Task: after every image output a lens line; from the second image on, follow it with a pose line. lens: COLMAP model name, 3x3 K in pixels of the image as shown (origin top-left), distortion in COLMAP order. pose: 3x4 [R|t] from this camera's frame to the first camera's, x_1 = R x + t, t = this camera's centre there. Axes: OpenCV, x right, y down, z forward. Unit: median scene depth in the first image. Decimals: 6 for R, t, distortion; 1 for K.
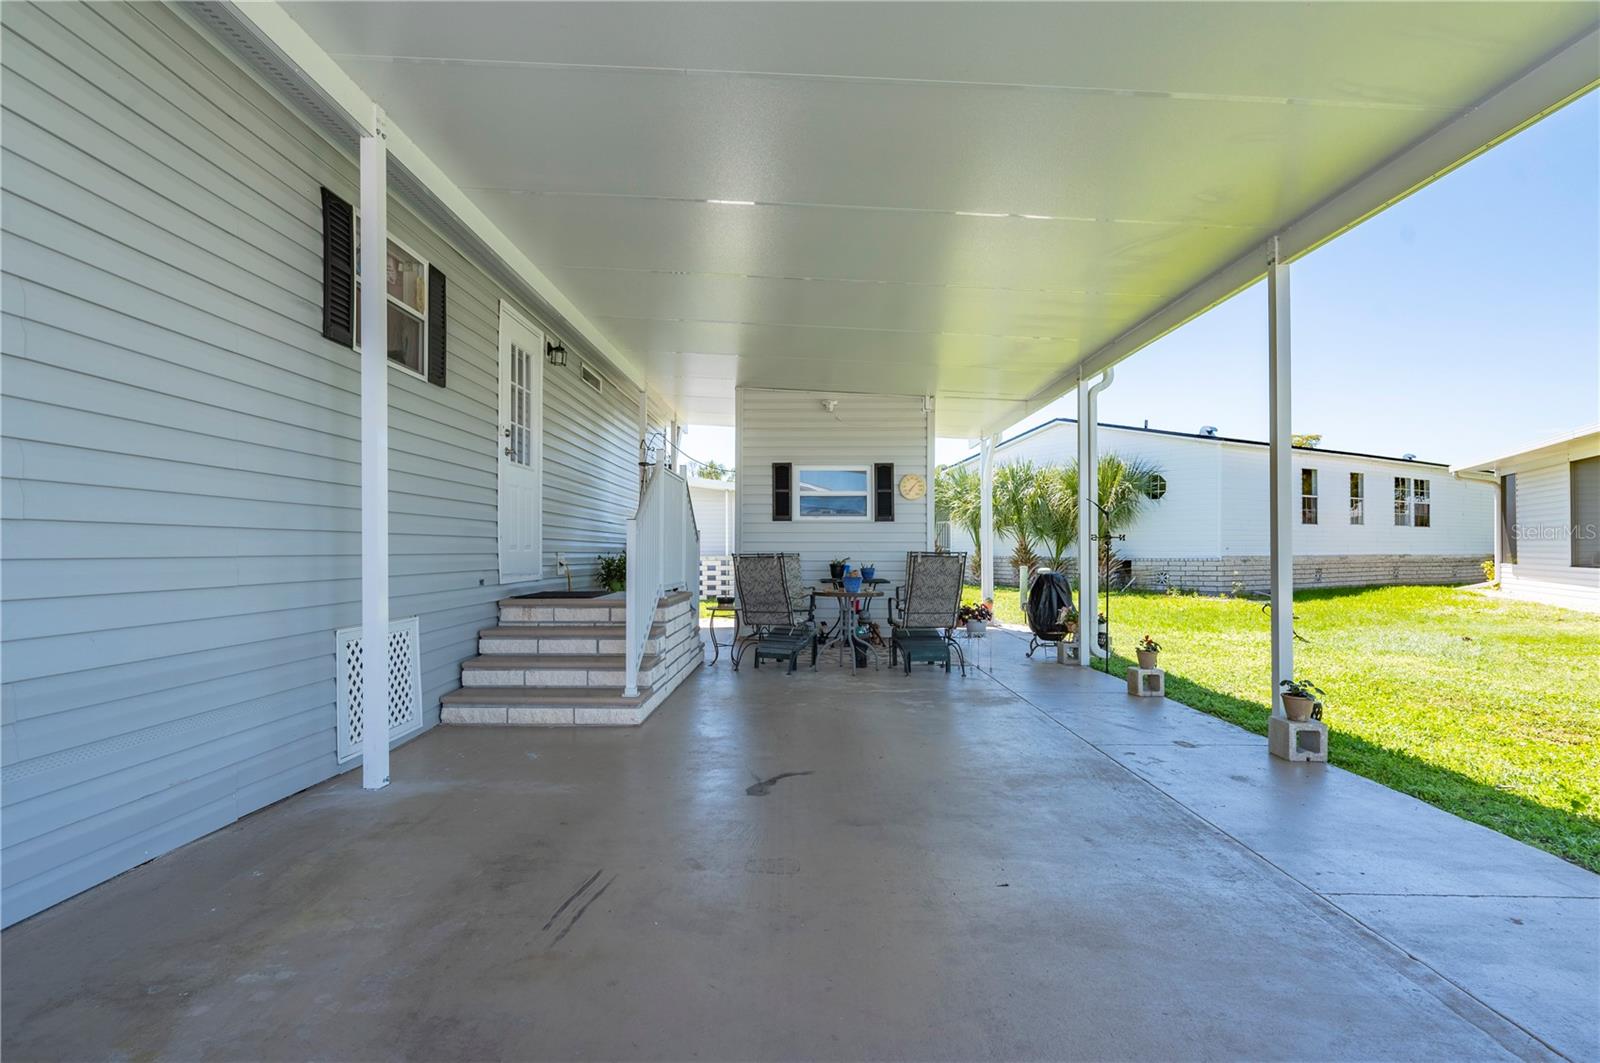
lens RADIAL K [[832.2, 0, 800.0], [0, 832.2, 531.5], [0, 0, 1]] dist [0.003263, 0.000200]
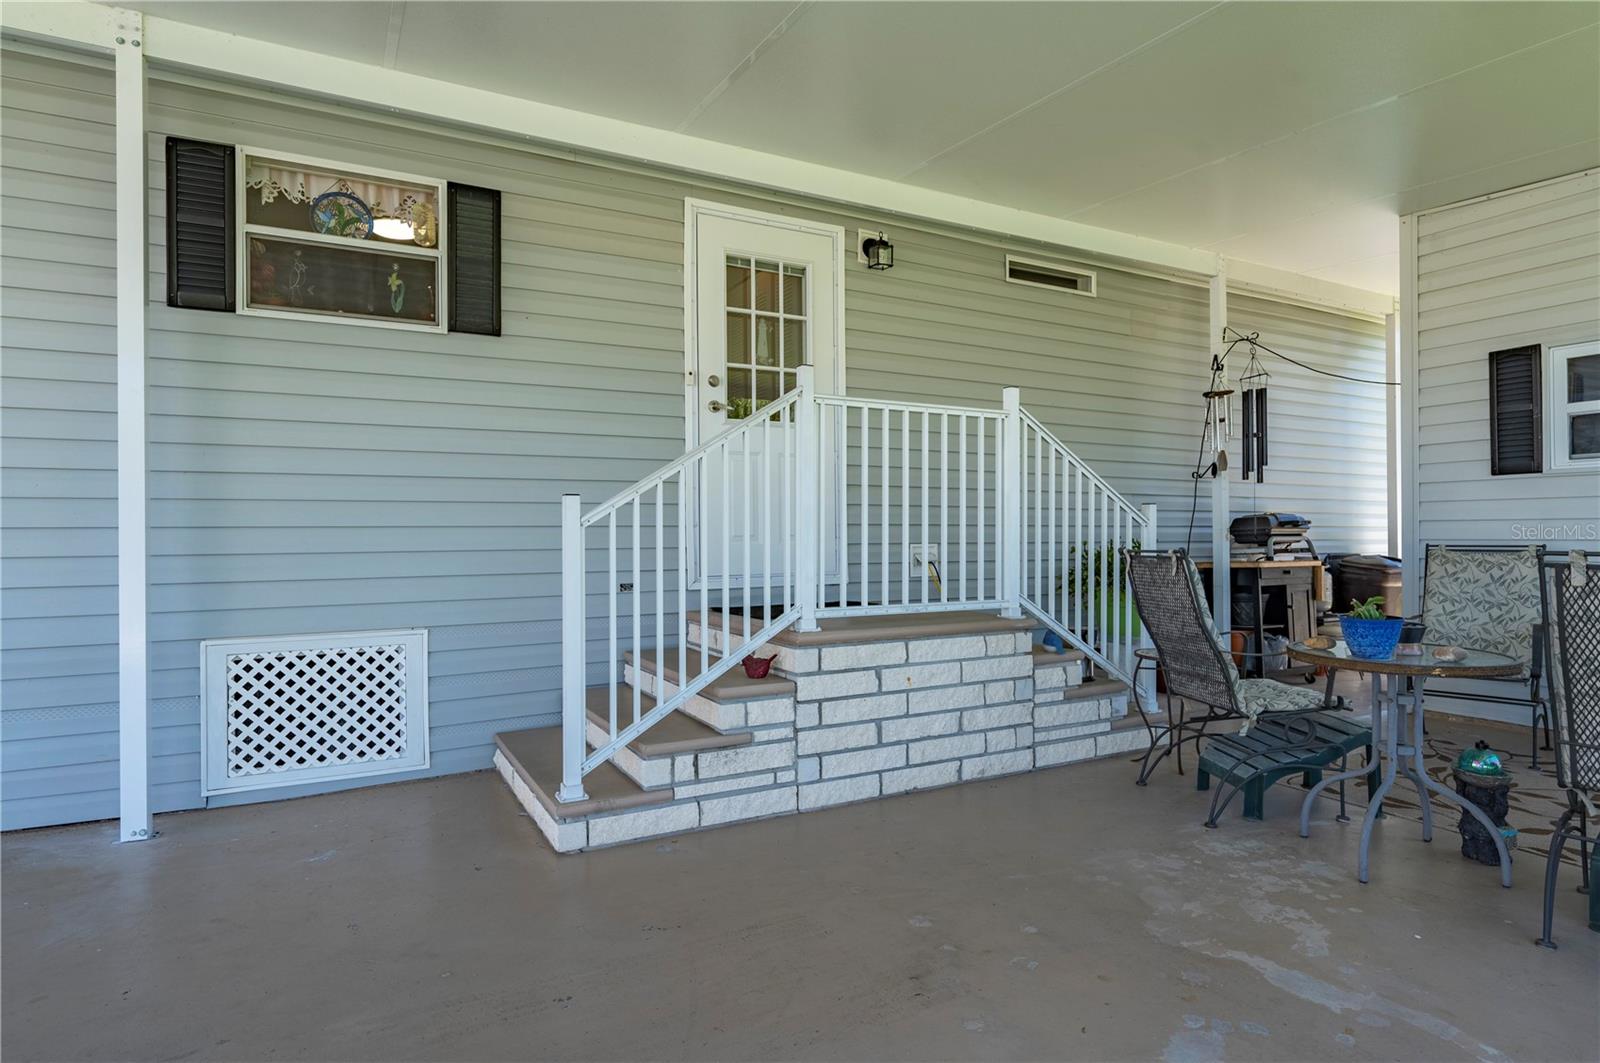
lens RADIAL K [[832.2, 0, 800.0], [0, 832.2, 531.5], [0, 0, 1]] dist [0.003263, 0.000200]
pose [[0.478102, -0.003817, -0.878296, 0.323860], [0.026029, 0.999613, 0.009825, 0.007542], [0.877918, -0.027559, 0.478017, 0.728822]]
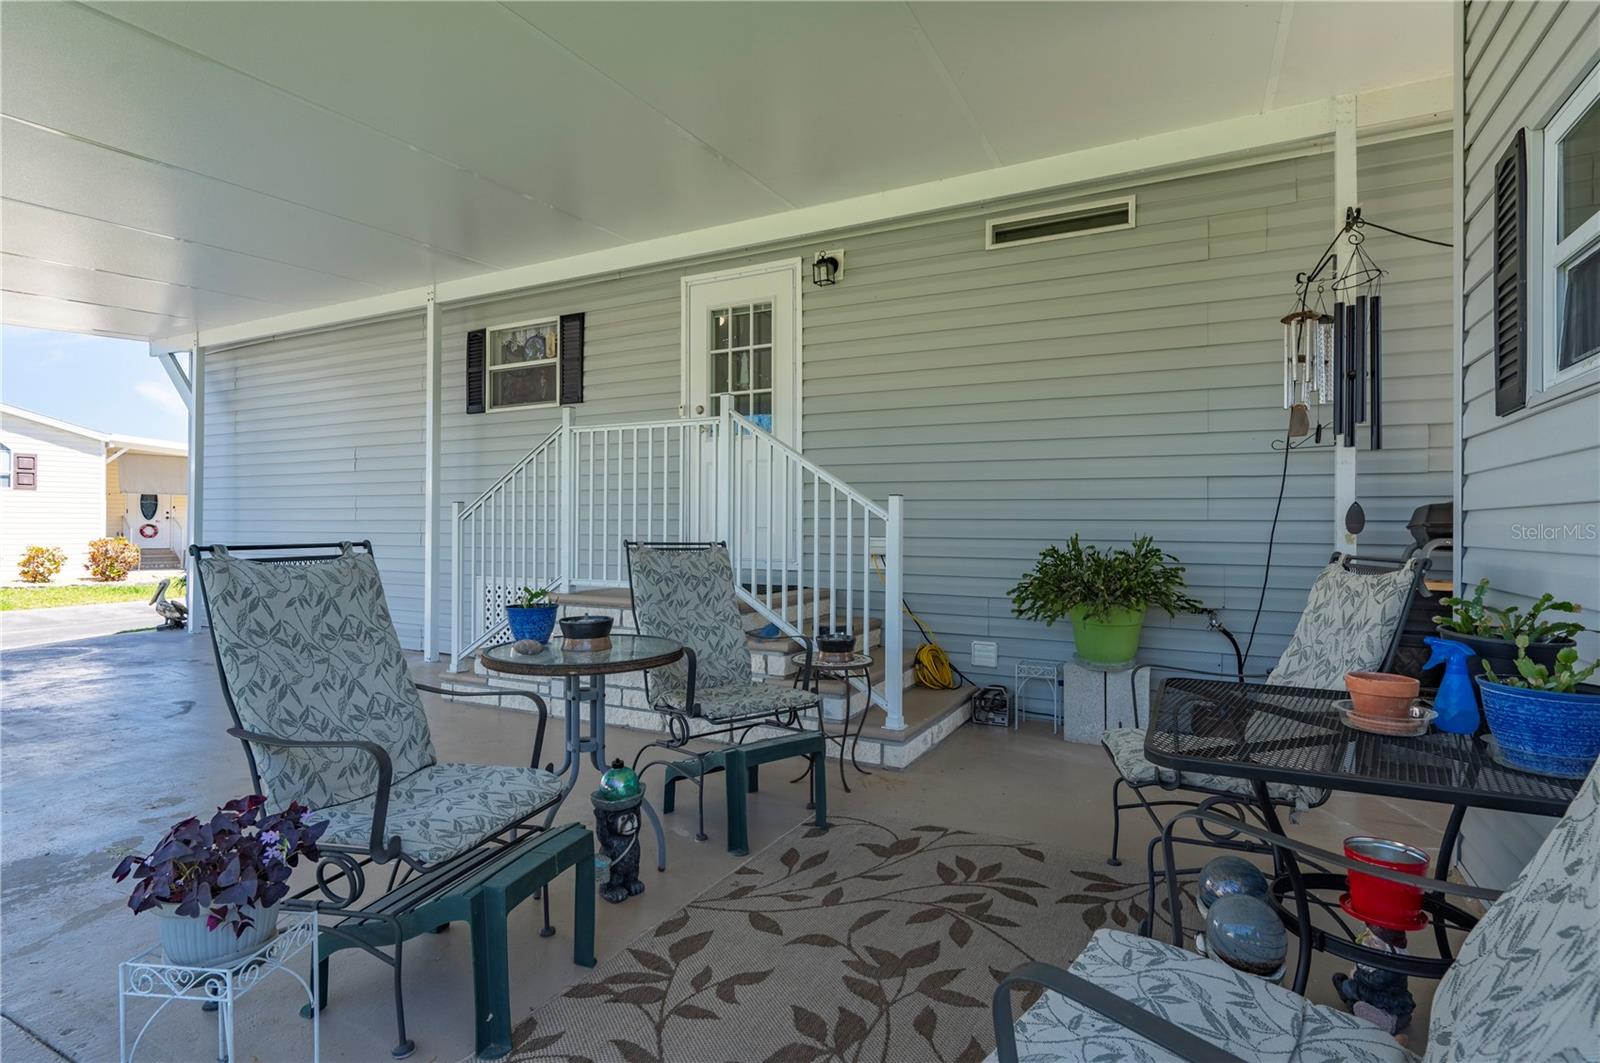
lens RADIAL K [[795.5, 0, 837.5], [0, 795.5, 531.6], [0, 0, 1]] dist [0.011860, 0.000184]
pose [[-0.433309, 0.003242, -0.901240, 0.409565], [0.017841, 0.999828, -0.004981, 0.029115], [0.901069, -0.018237, -0.433292, 1.560844]]
